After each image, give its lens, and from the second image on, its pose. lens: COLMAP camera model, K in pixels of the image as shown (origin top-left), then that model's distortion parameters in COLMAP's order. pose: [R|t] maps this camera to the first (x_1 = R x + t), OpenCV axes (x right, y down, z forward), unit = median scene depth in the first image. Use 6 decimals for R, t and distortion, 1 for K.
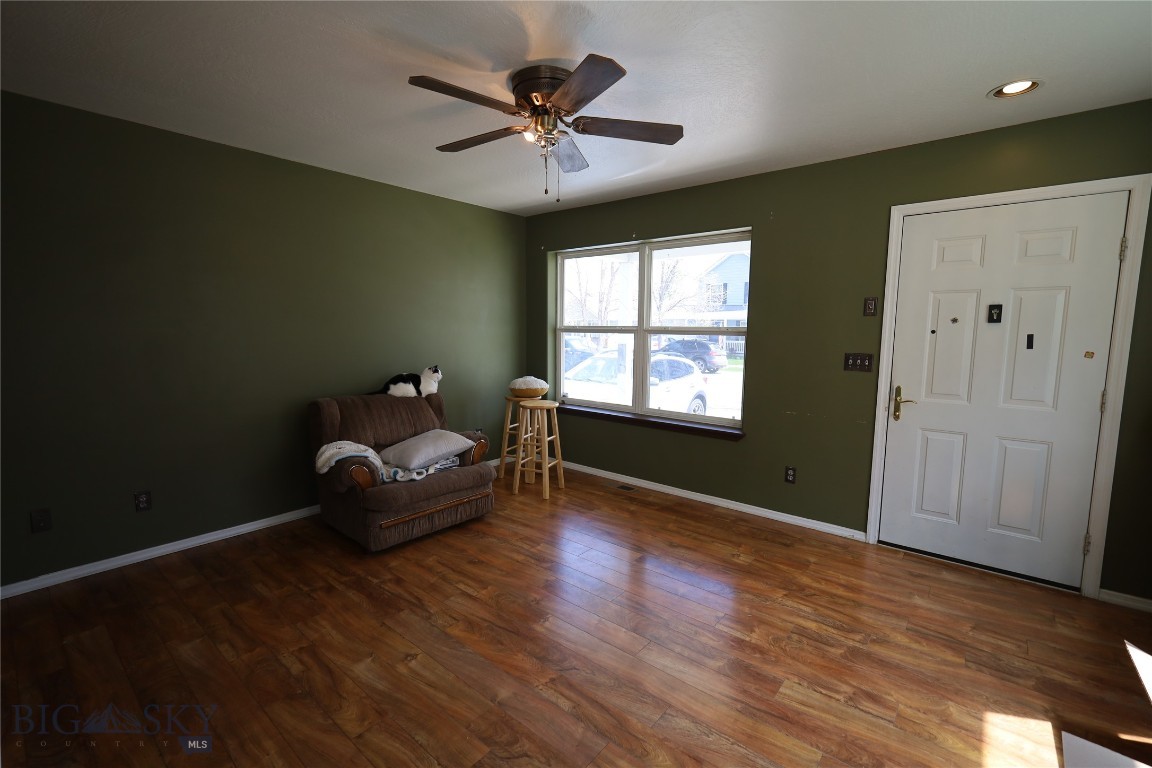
lens RADIAL K [[498.0, 0, 578.5], [0, 498.0, 380.6], [0, 0, 1]] dist [-0.000848, -0.000528]
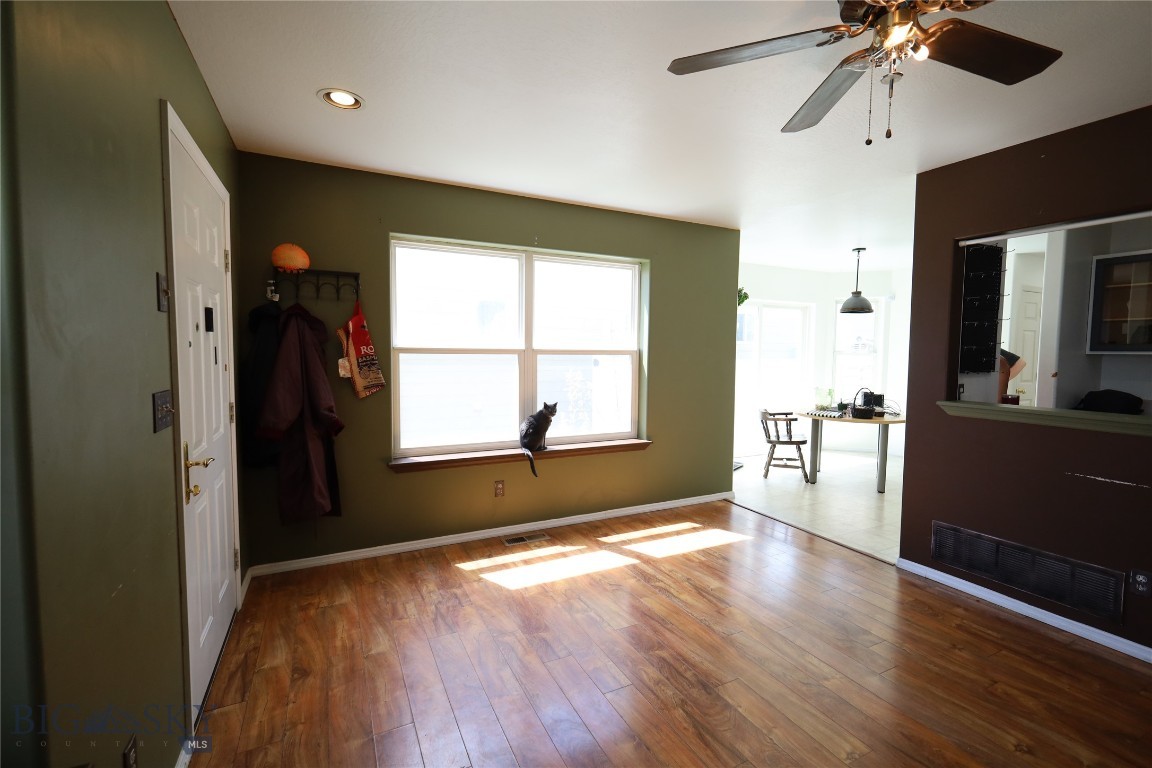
lens RADIAL K [[498.0, 0, 574.0], [0, 498.0, 376.7], [0, 0, 1]] dist [-0.000848, -0.000528]
pose [[-0.917183, -0.035860, 0.396849, 0.022985], [0.026208, 0.988357, 0.149882, -0.108951], [-0.397603, 0.147870, -0.905564, 1.082775]]
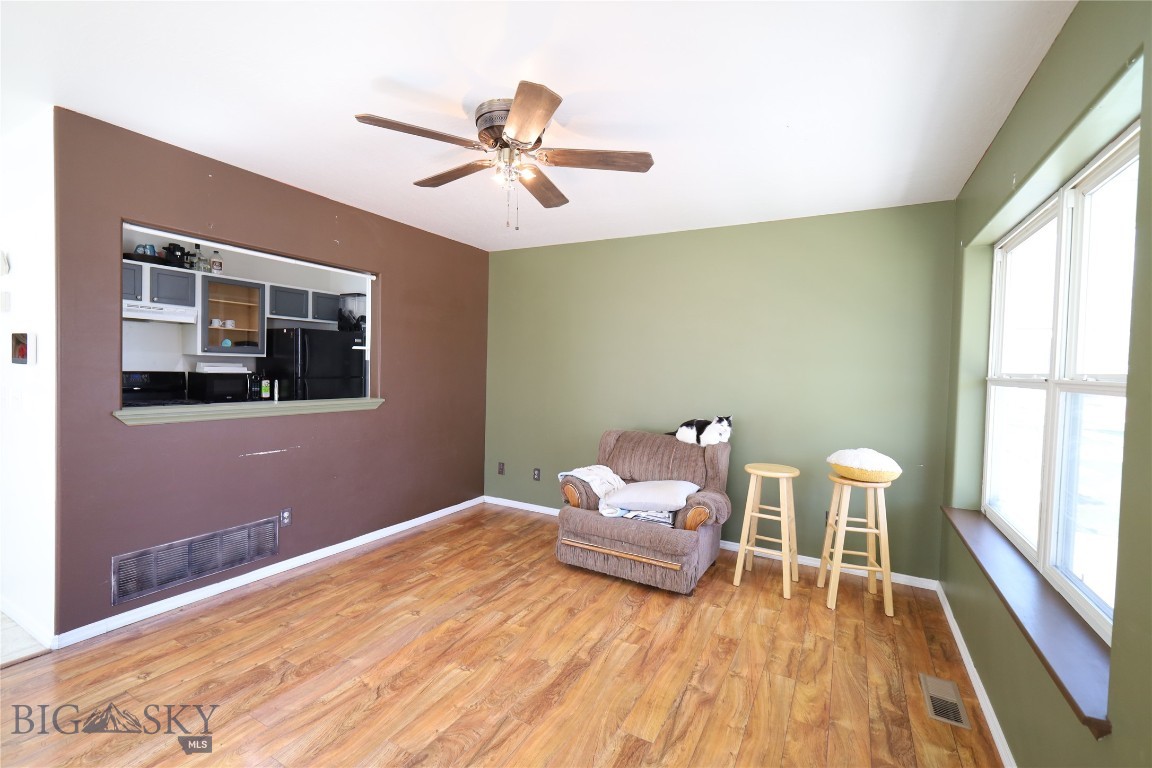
lens RADIAL K [[498.0, 0, 577.3], [0, 498.0, 375.1], [0, 0, 1]] dist [-0.000848, -0.000528]
pose [[0.193164, 0.014025, -0.981066, 0.562661], [-0.132136, 0.991161, -0.011847, -0.056743], [0.972228, 0.131922, 0.193310, 0.598254]]
